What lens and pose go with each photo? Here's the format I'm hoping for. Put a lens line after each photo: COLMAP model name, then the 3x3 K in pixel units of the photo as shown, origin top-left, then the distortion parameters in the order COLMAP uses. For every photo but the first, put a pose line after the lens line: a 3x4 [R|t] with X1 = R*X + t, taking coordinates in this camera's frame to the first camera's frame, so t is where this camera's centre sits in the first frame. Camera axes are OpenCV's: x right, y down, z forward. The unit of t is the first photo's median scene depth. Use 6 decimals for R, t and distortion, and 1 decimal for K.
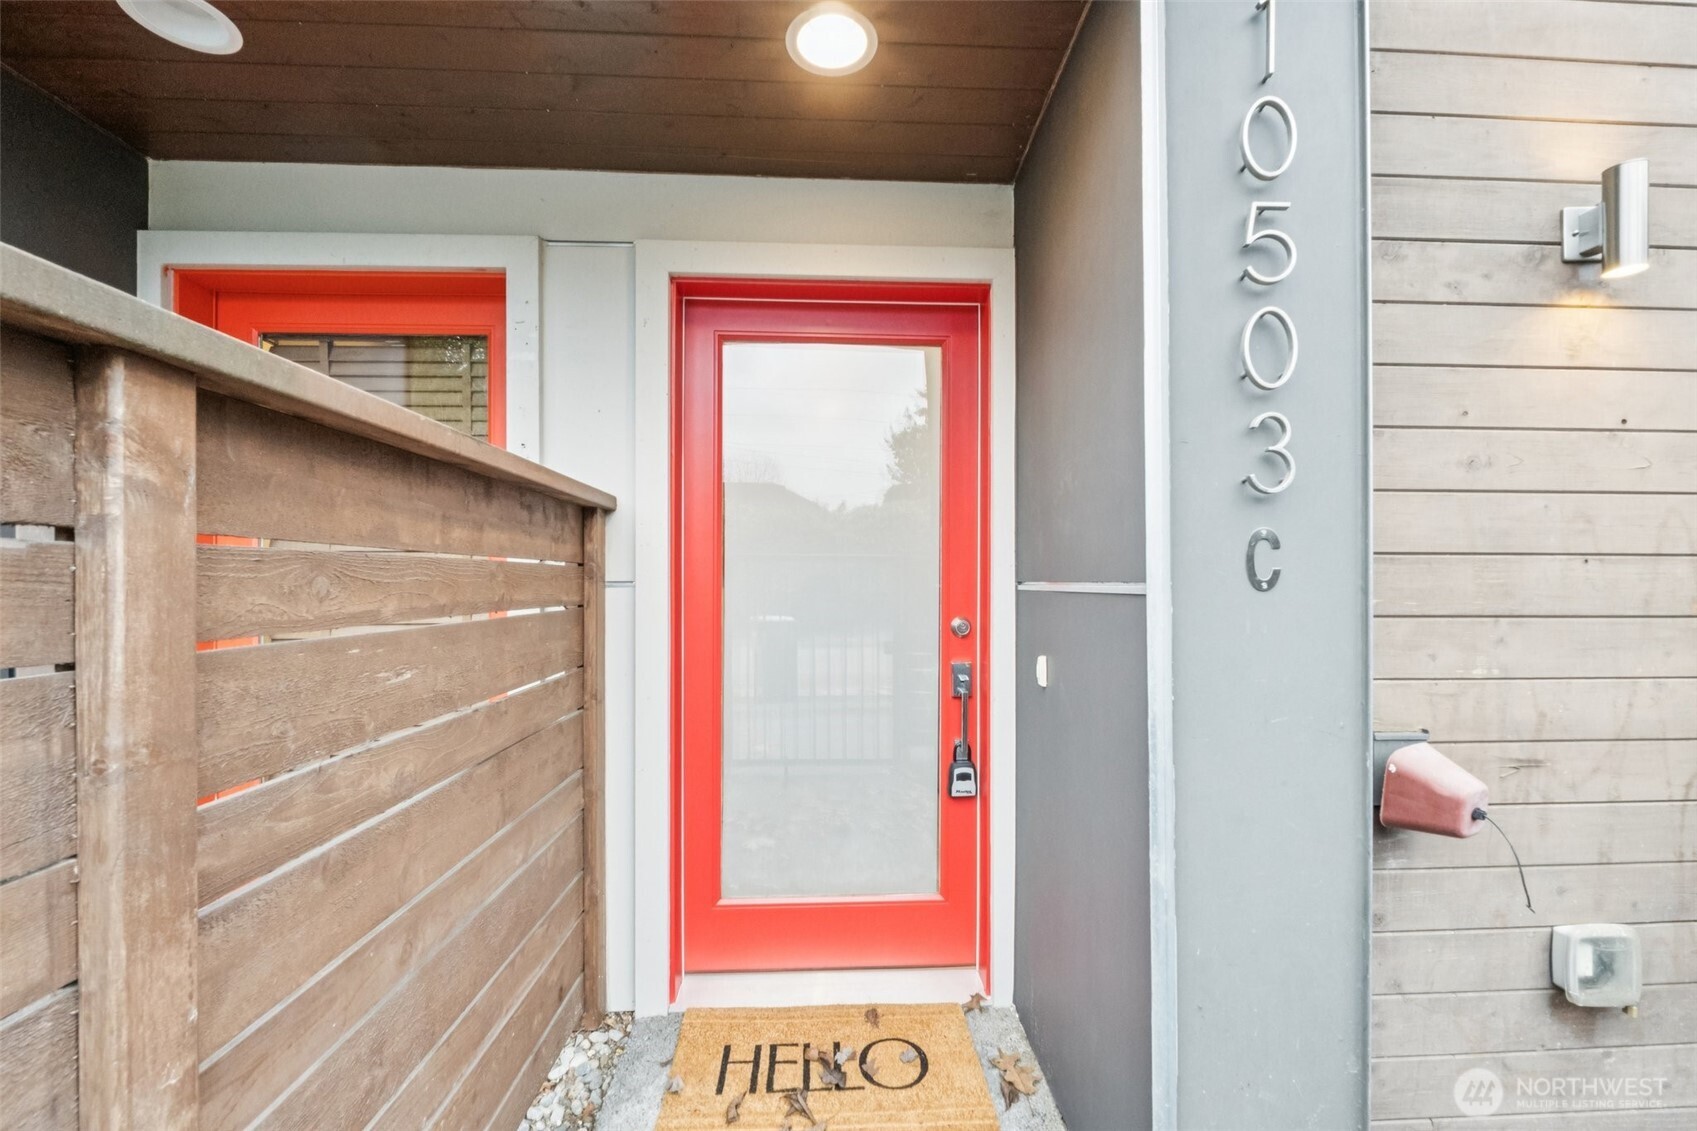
lens RADIAL K [[706.4, 0, 853.0], [0, 706.4, 560.2], [0, 0, 1]] dist [-0.008300, -0.000092]
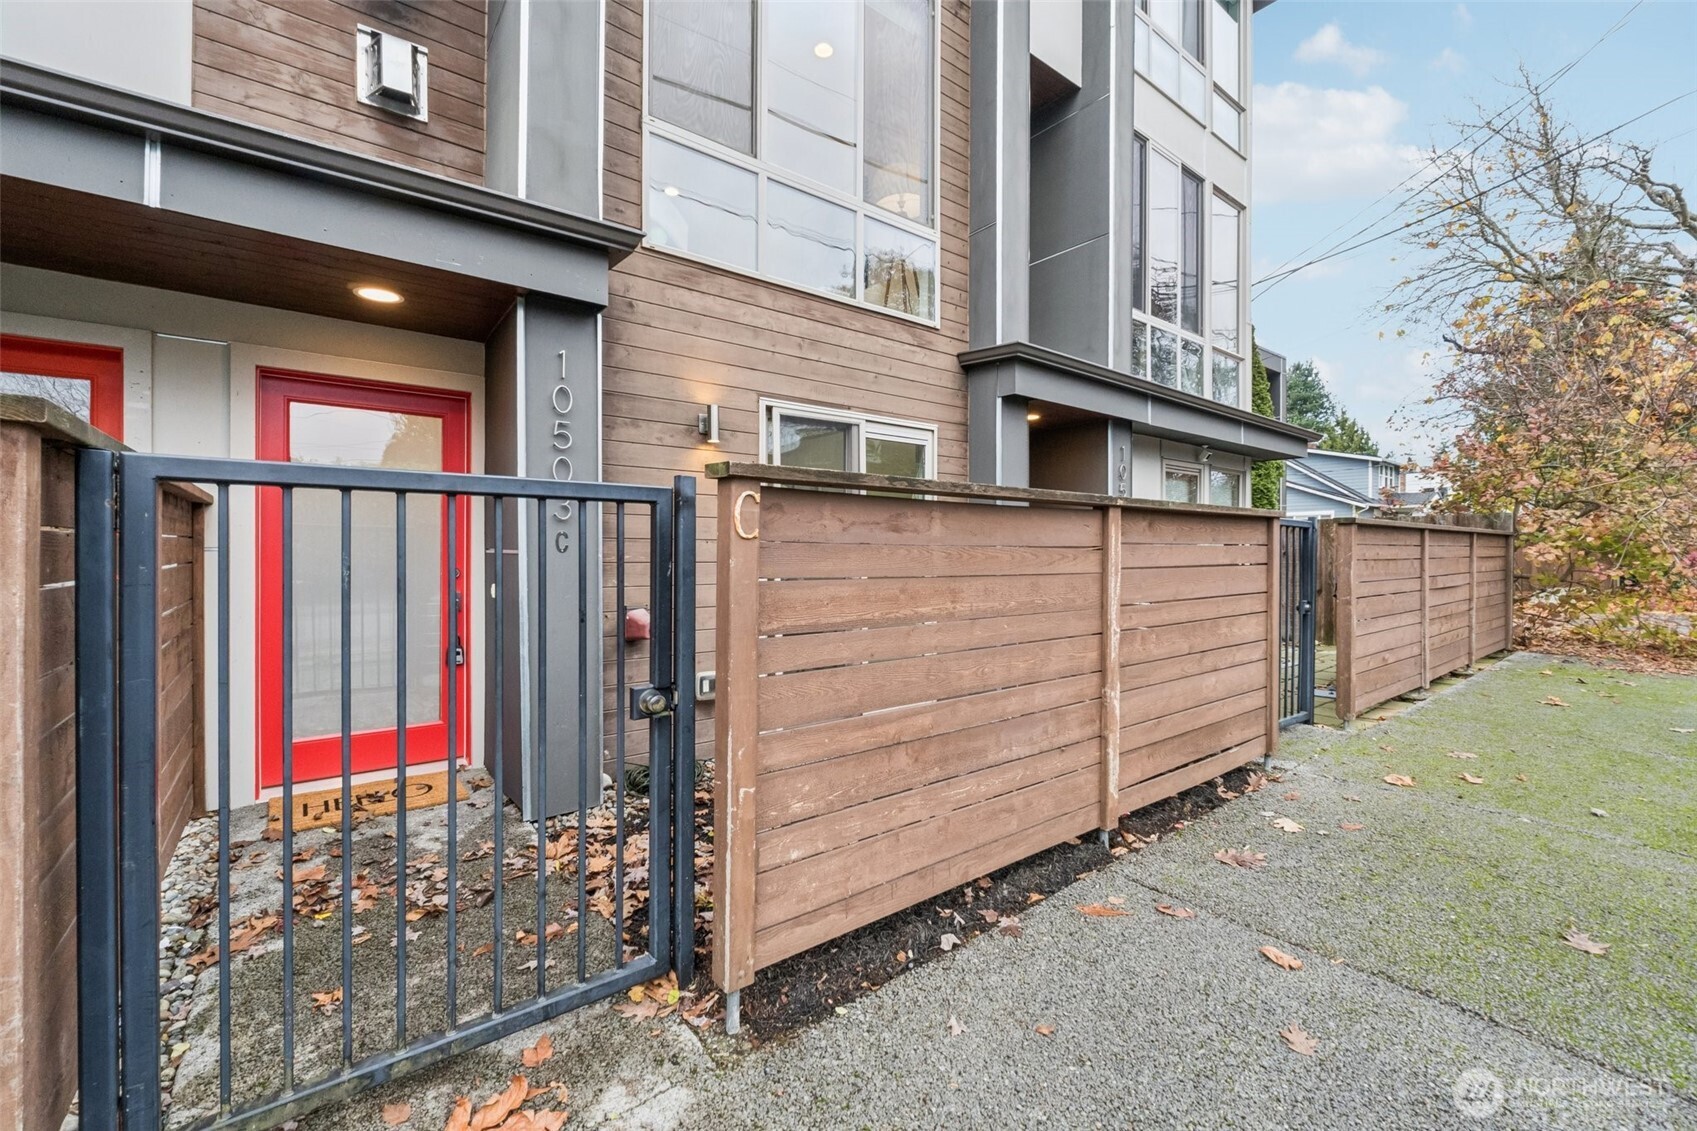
lens RADIAL K [[706.4, 0, 853.0], [0, 706.4, 560.2], [0, 0, 1]] dist [-0.008300, -0.000092]
pose [[0.806772, -0.004983, 0.590841, -0.104110], [-0.022547, 0.998976, 0.039213, -0.039083], [-0.590432, -0.044958, 0.805834, -1.222891]]
